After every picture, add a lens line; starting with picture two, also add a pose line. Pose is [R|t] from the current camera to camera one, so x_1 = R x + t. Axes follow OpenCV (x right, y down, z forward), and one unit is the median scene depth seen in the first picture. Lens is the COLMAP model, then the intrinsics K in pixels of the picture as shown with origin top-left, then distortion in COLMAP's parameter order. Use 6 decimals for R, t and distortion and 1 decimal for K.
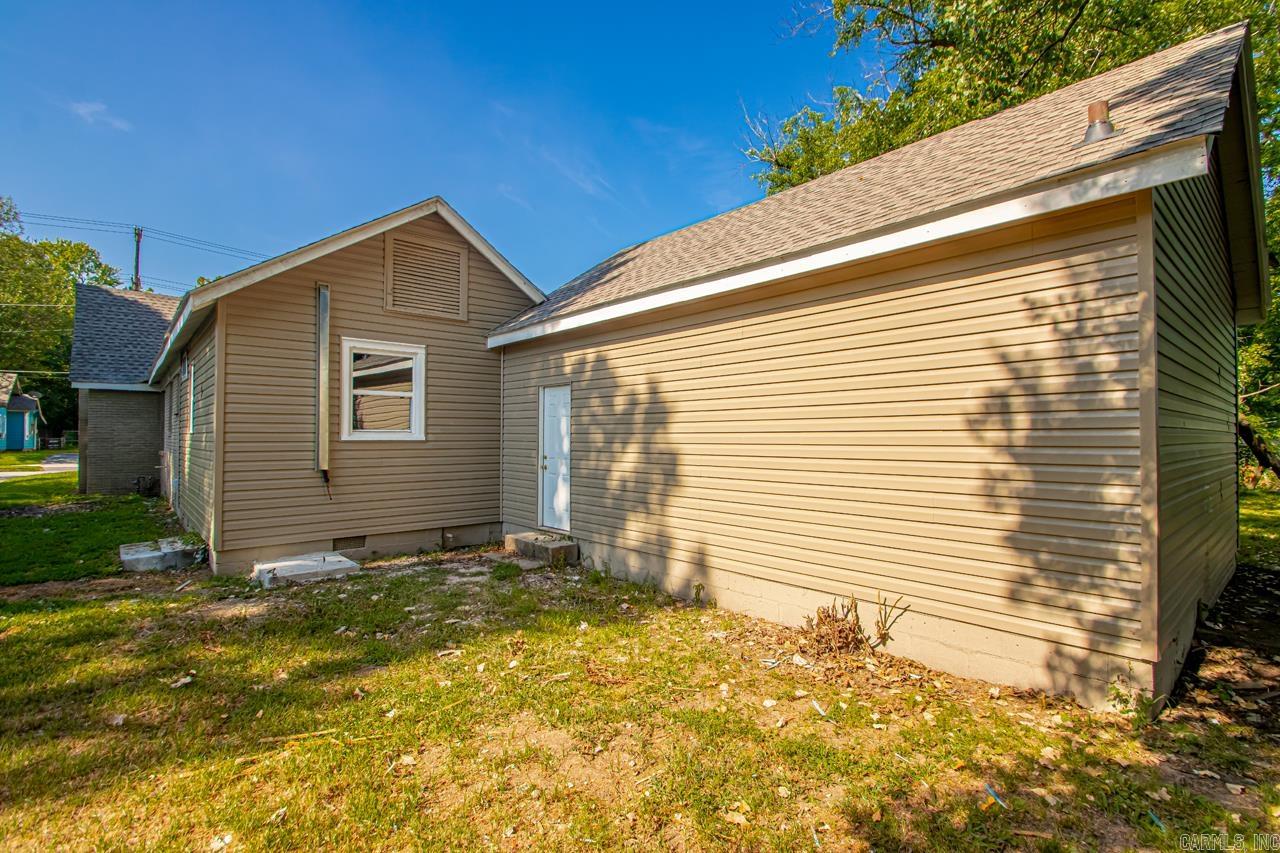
lens RADIAL K [[592.3, 0, 646.6], [0, 592.3, 429.8], [0, 0, 1]] dist [0.010051, -0.010984]
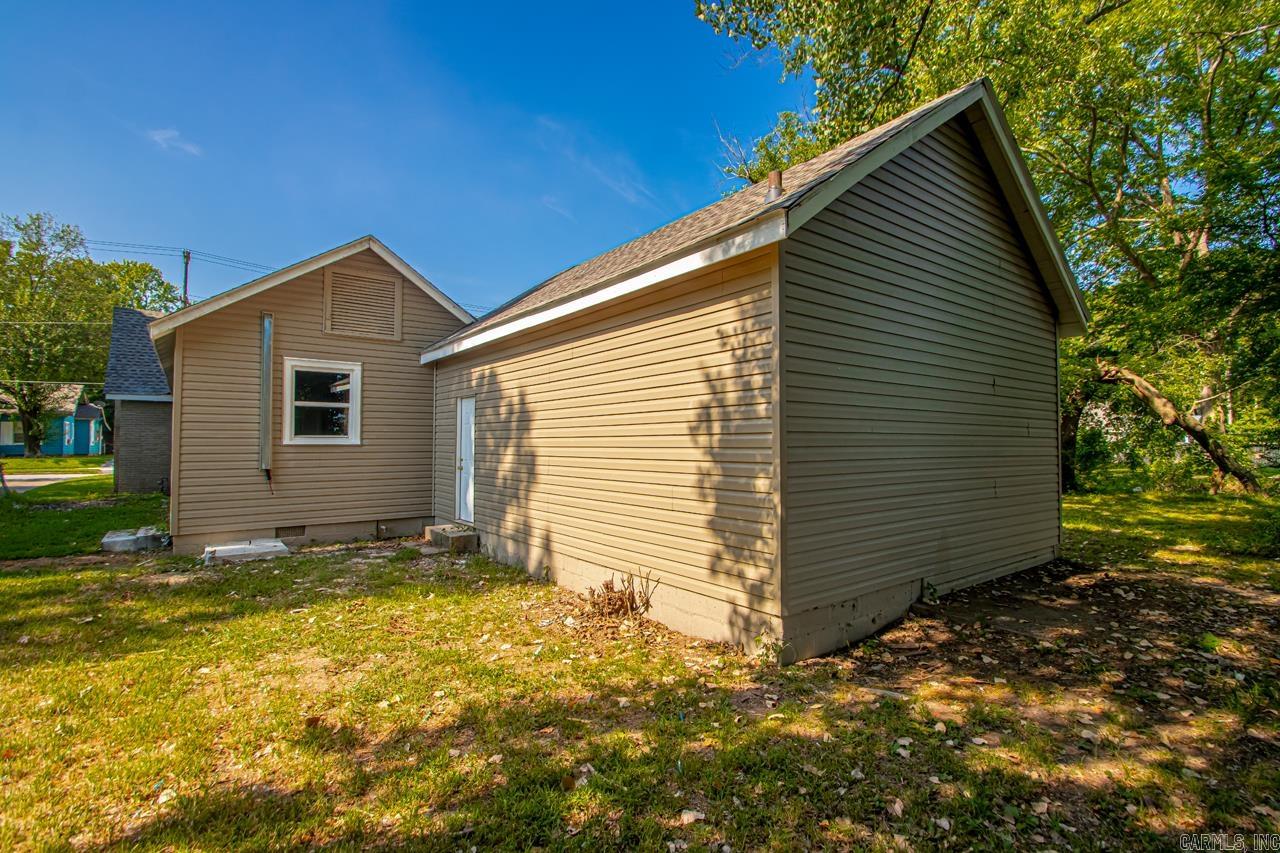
lens RADIAL K [[592.3, 0, 649.2], [0, 592.3, 428.7], [0, 0, 1]] dist [0.010051, -0.010984]
pose [[0.997693, -0.001417, -0.067875, 0.382419], [0.000582, 0.999924, -0.012323, 0.002244], [0.067888, 0.012255, 0.997618, -0.170406]]
